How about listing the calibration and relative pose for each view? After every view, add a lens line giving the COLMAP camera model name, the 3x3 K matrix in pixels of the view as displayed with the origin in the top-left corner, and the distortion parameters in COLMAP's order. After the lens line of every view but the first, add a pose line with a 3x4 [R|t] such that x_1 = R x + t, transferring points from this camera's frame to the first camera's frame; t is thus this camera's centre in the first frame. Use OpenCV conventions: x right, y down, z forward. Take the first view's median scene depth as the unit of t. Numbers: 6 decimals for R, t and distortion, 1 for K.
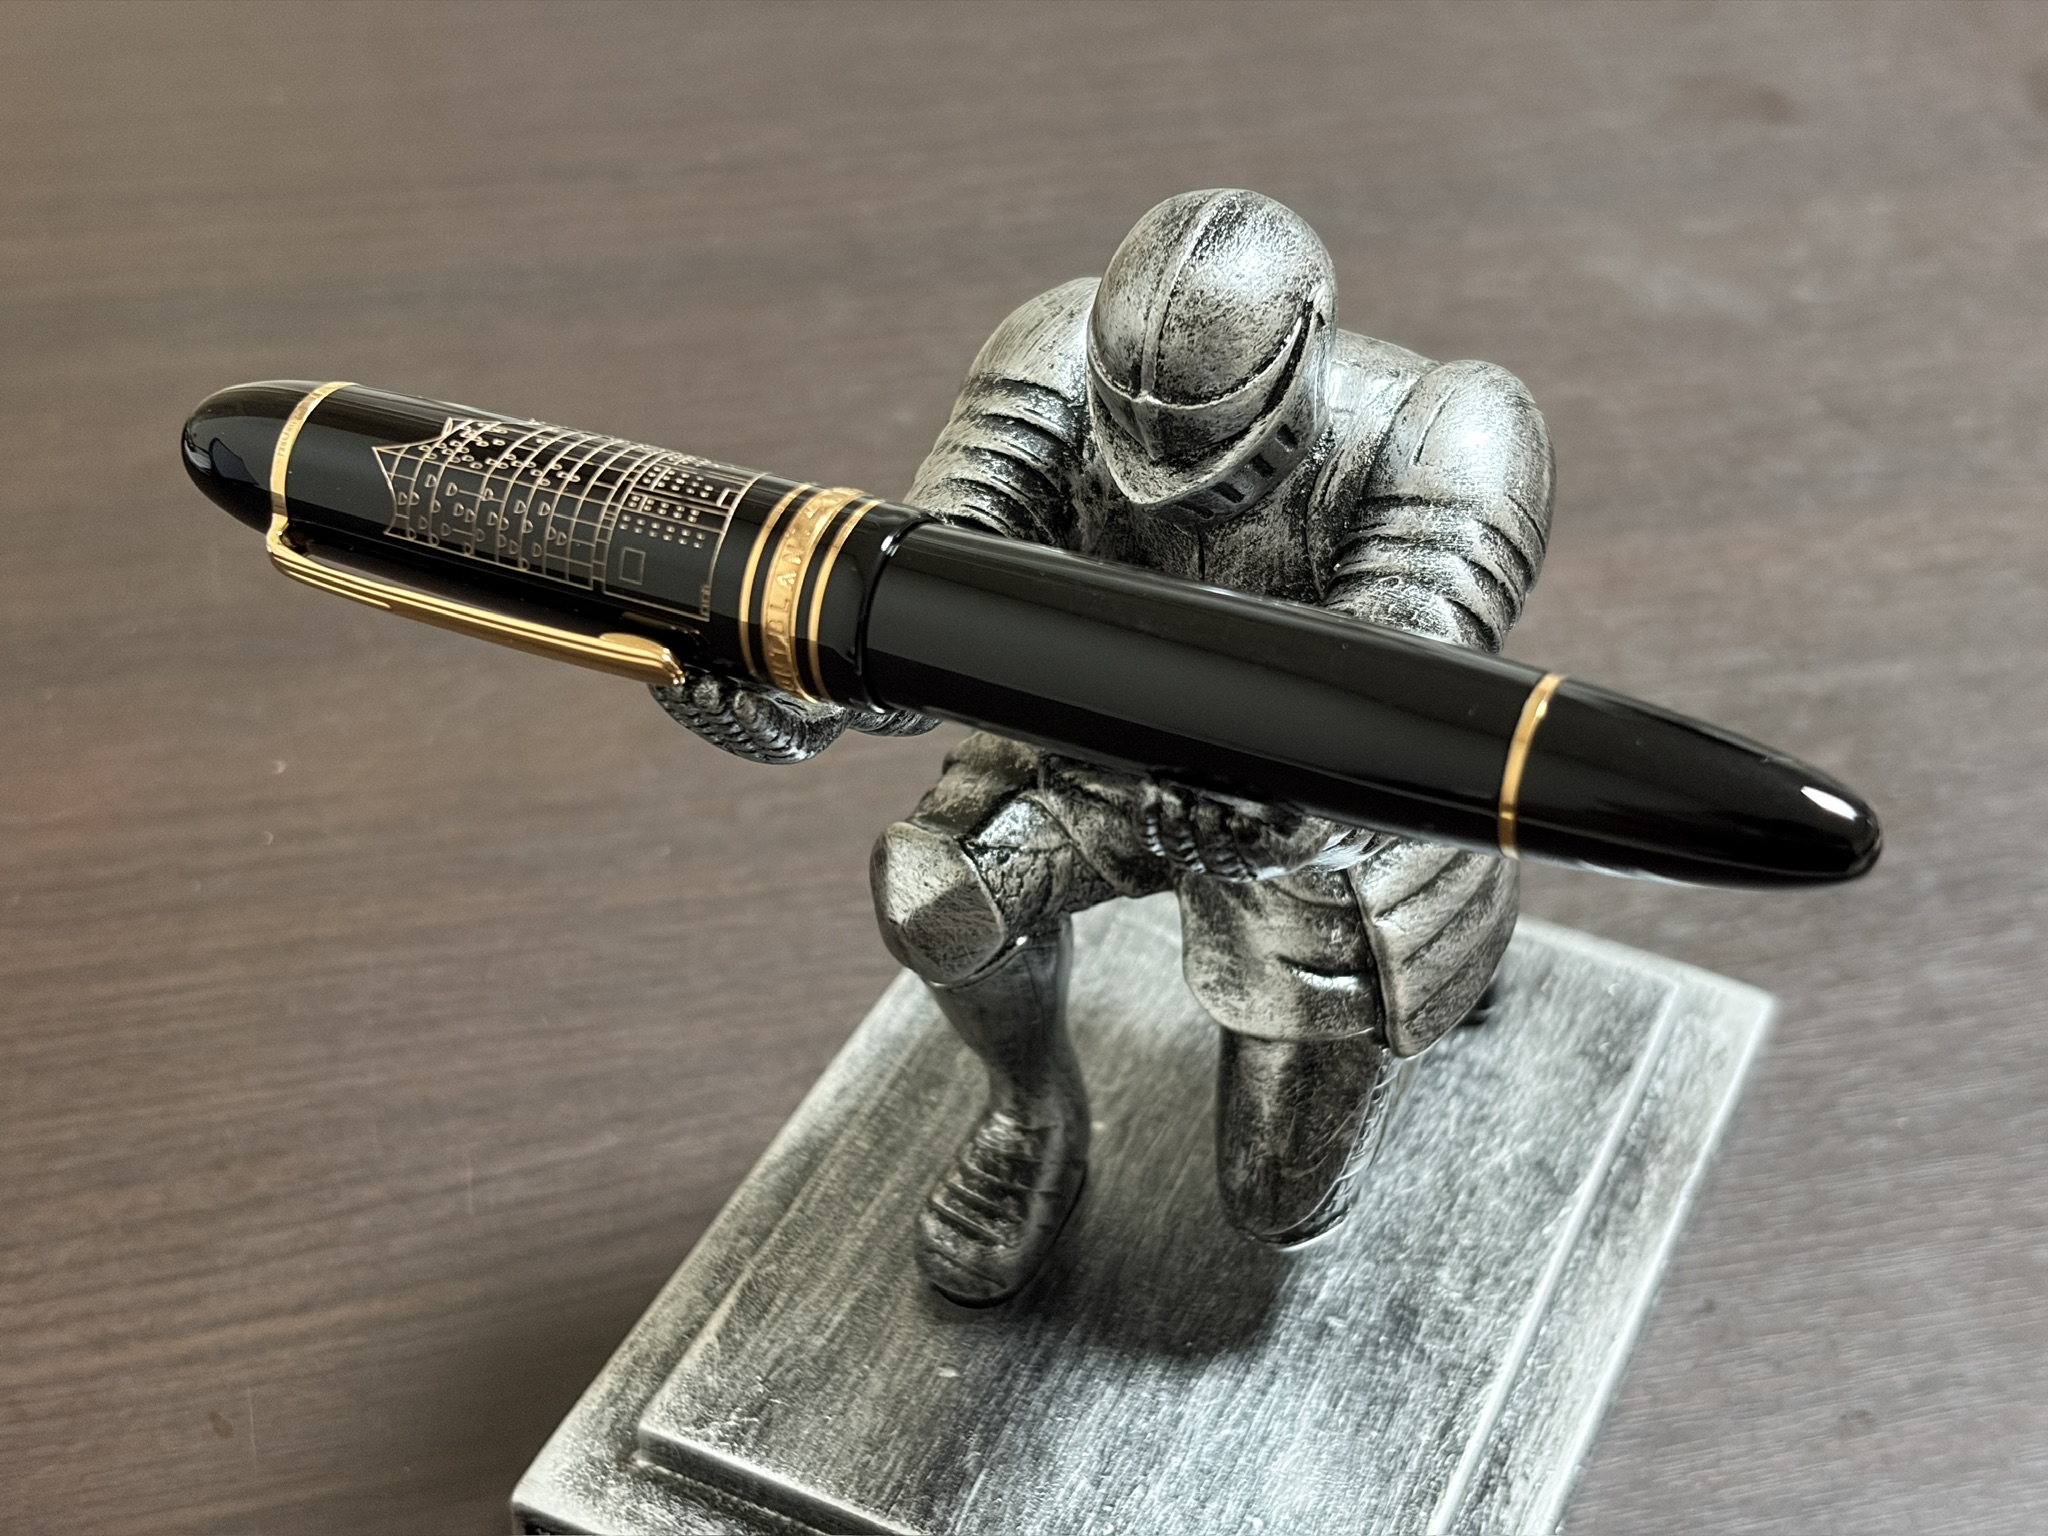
lens RADIAL K [[3313.6, 0, 1024.0], [0, 3313.6, 768.0], [0, 0, 1]] dist [0.271977, -1.478056]
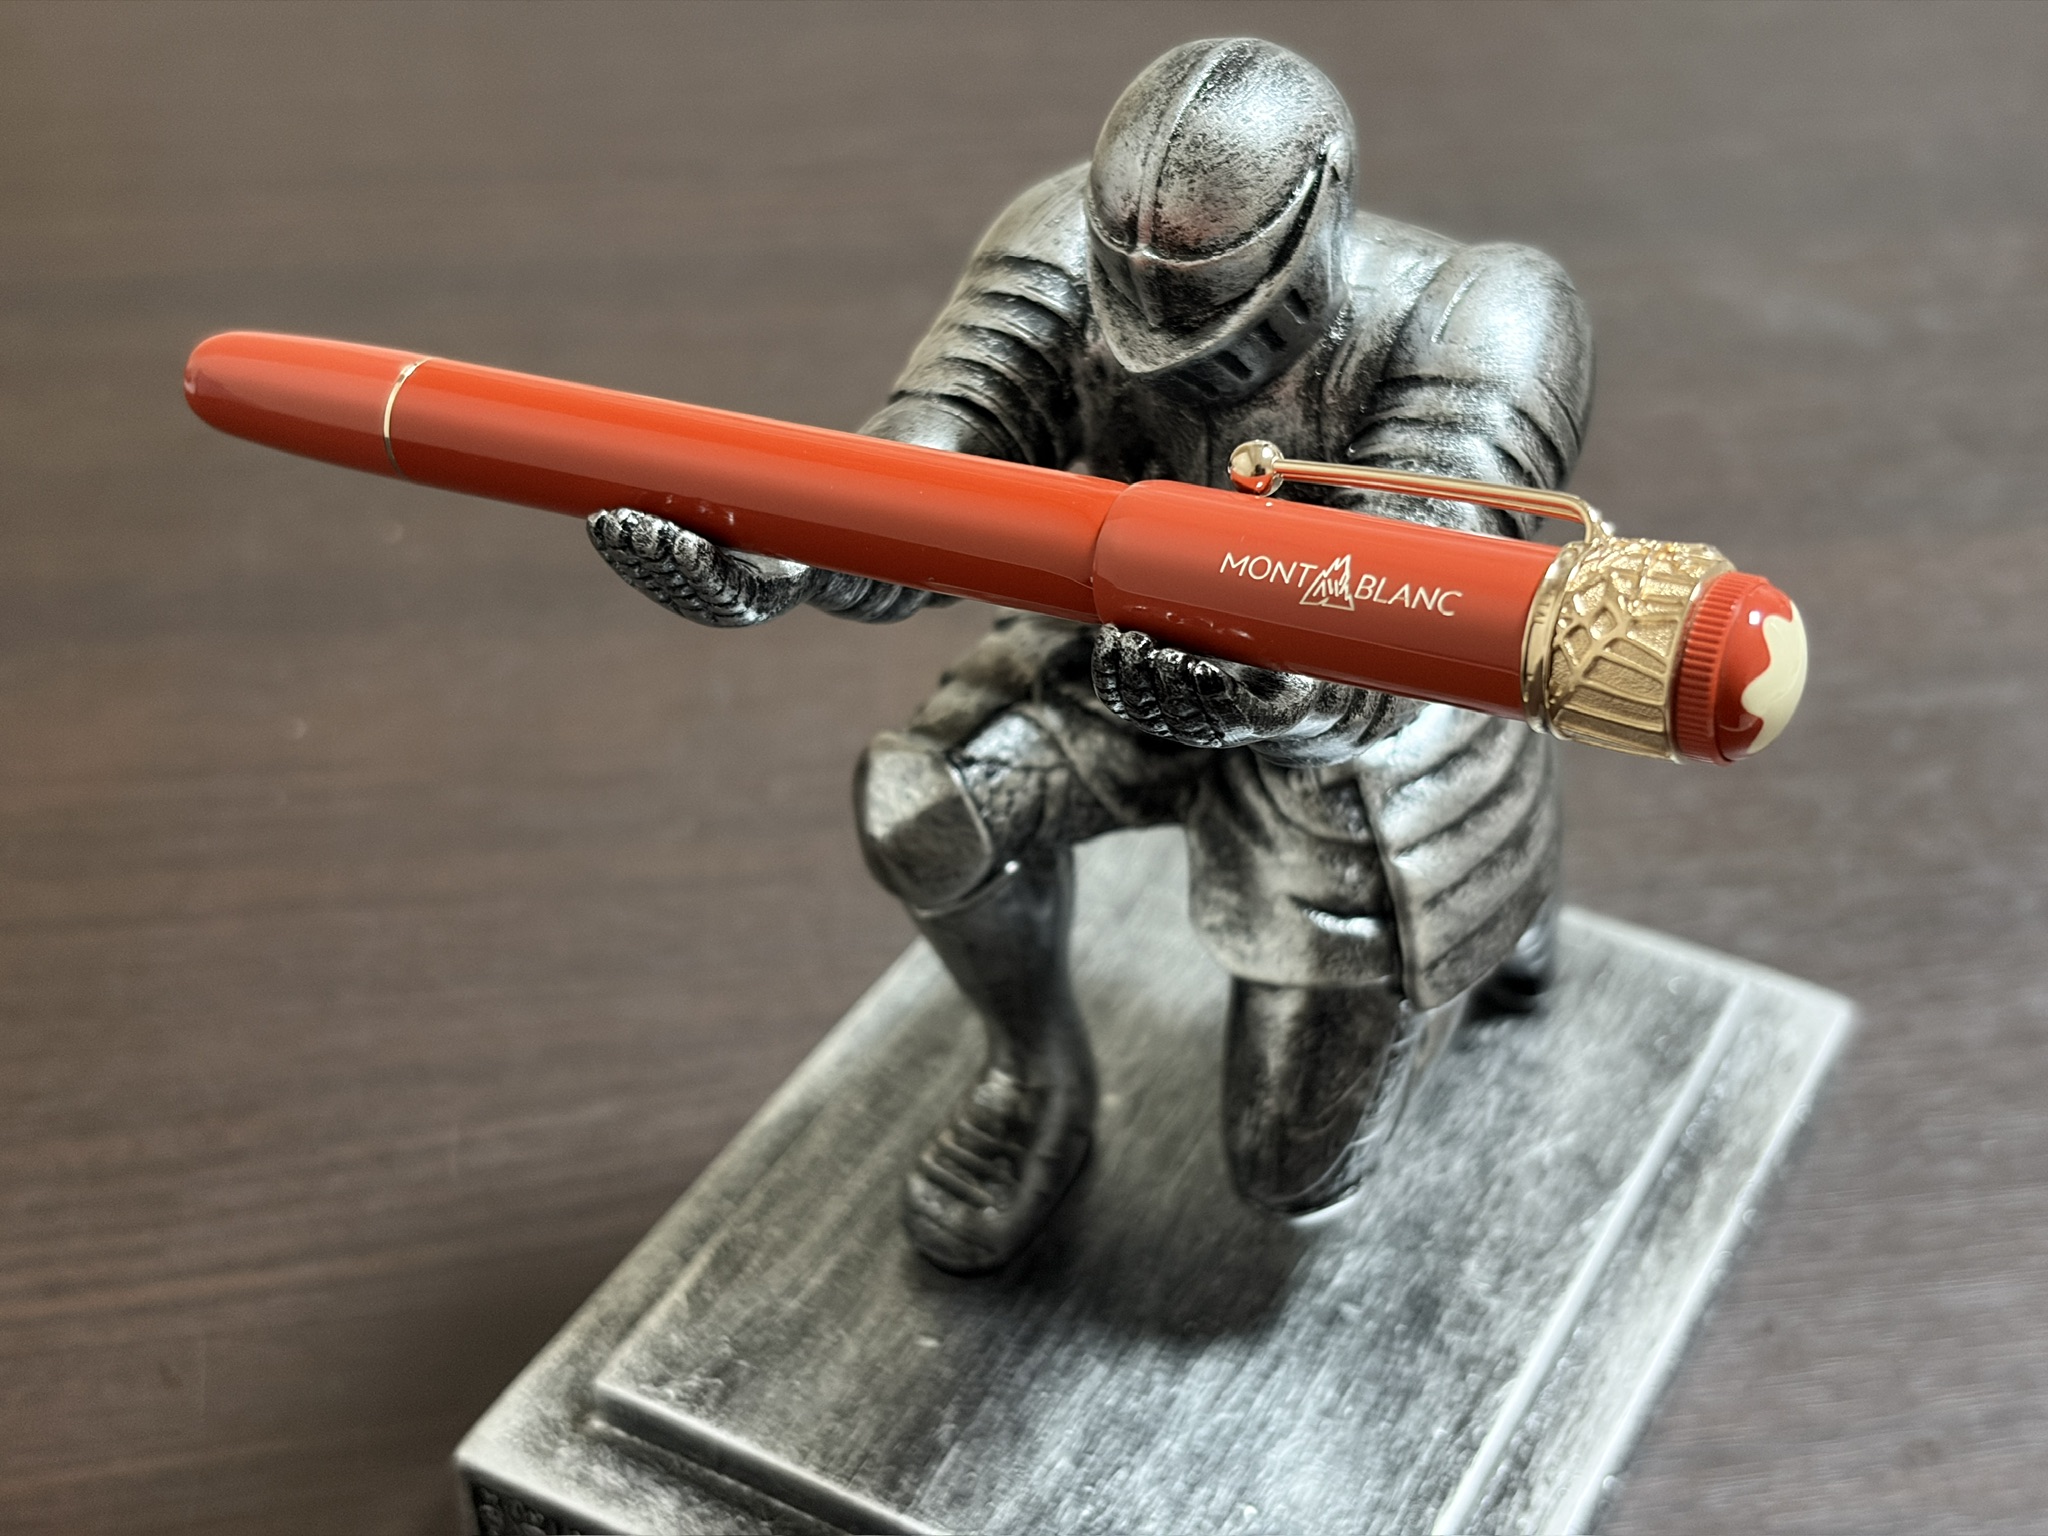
lens RADIAL K [[3320.3, 0, 1017.4], [0, 3320.3, 777.4], [0, 0, 1]] dist [0.269083, -1.449143]
pose [[0.998176, 0.032409, -0.050939, 0.045673], [-0.034566, 0.998518, -0.042037, 0.063525], [0.049501, 0.043721, 0.997817, 0.064160]]
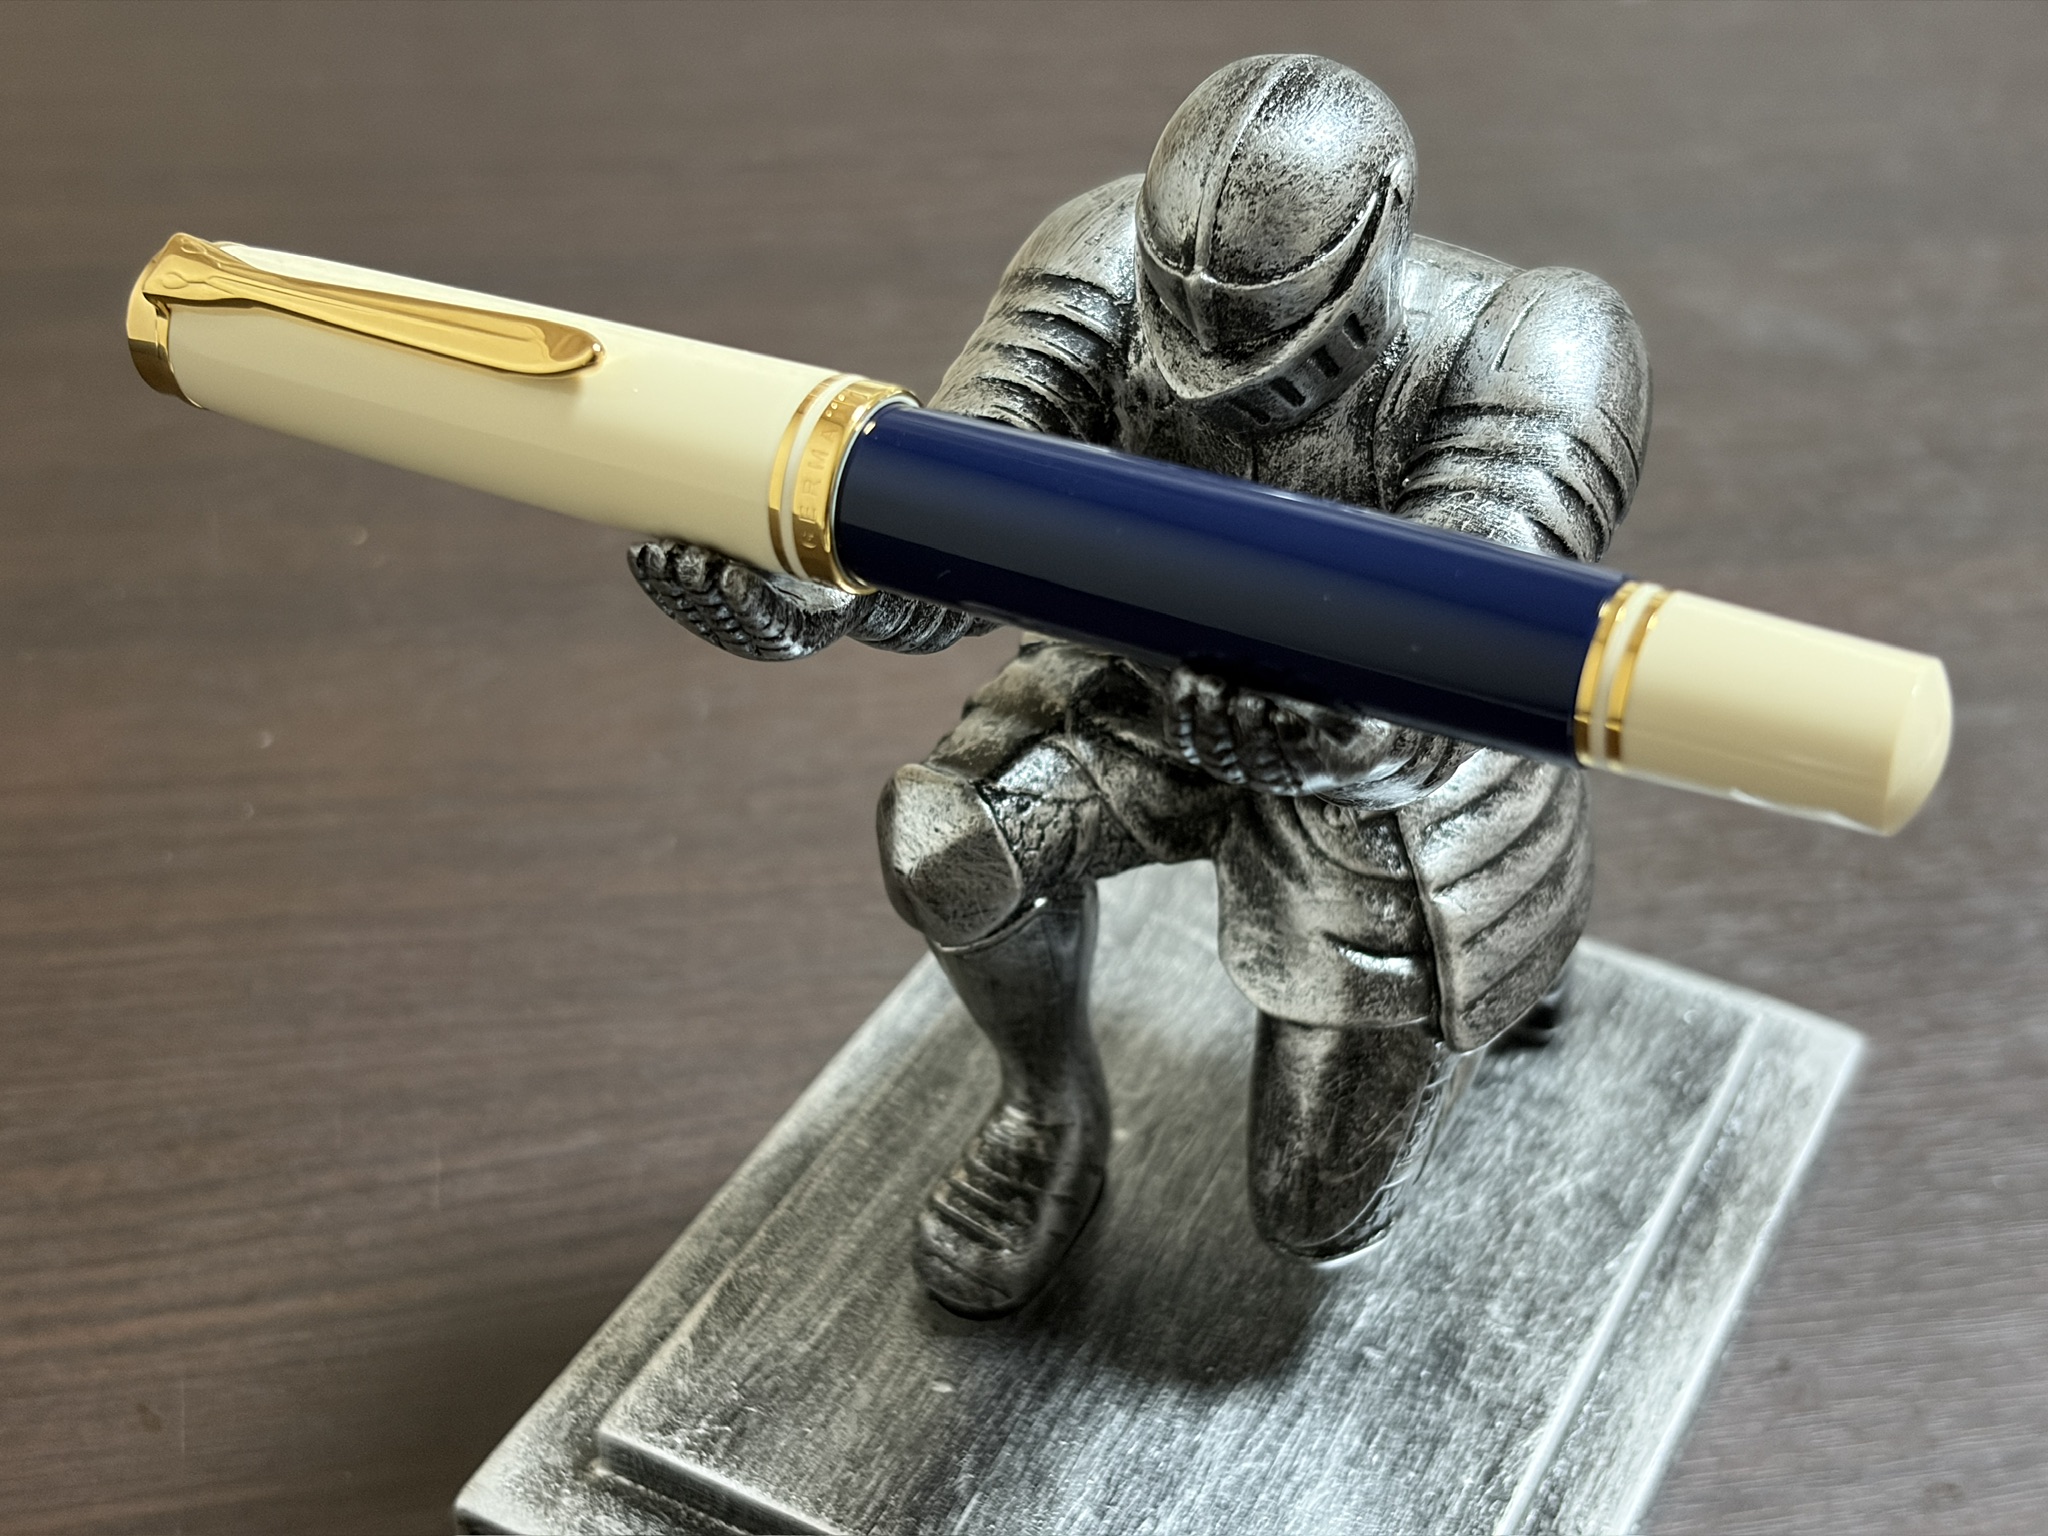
lens RADIAL K [[3320.3, 0, 1017.4], [0, 3320.3, 777.4], [0, 0, 1]] dist [0.269083, -1.449143]
pose [[0.999031, 0.039471, -0.019482, 0.008914], [-0.040193, 0.998462, -0.038187, 0.050835], [0.017945, 0.038933, 0.999081, 0.088897]]
